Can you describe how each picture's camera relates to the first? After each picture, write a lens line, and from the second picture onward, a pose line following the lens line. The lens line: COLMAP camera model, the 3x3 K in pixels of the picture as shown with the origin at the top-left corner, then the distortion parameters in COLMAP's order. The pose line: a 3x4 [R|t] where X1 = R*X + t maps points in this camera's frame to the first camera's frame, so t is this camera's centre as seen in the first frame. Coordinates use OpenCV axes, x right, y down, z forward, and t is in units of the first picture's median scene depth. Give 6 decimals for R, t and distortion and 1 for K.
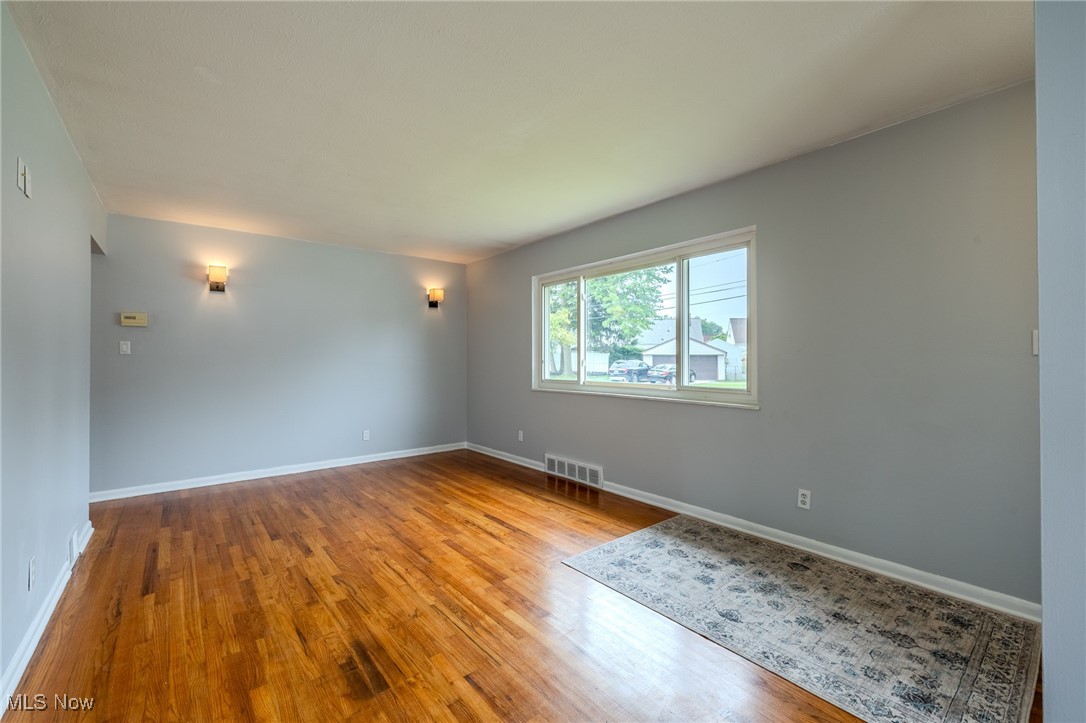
lens RADIAL K [[448.1, 0, 540.4], [0, 448.1, 357.6], [0, 0, 1]] dist [-0.001046, 0.000002]
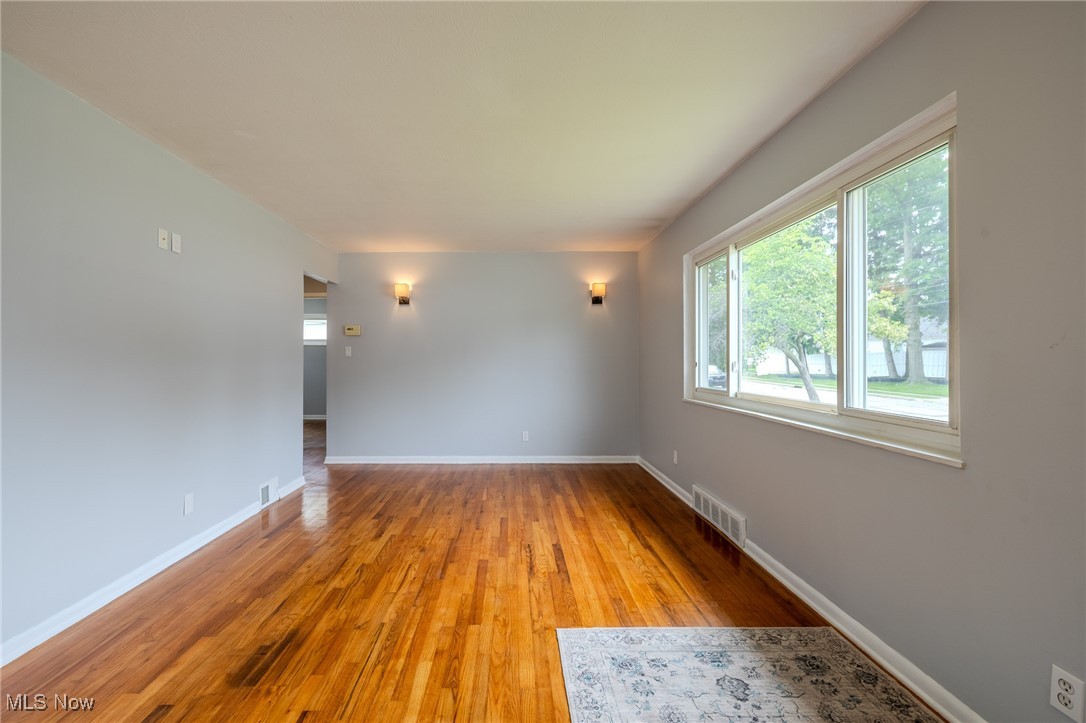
lens RADIAL K [[467.2, 0, 559.0], [0, 467.2, 355.7], [0, 0, 1]] dist [0.000420, 0.000409]
pose [[0.775366, -0.004141, -0.631498, 0.463430], [0.001085, 0.999986, -0.005224, -0.002106], [0.631511, 0.003365, 0.775360, 0.327235]]
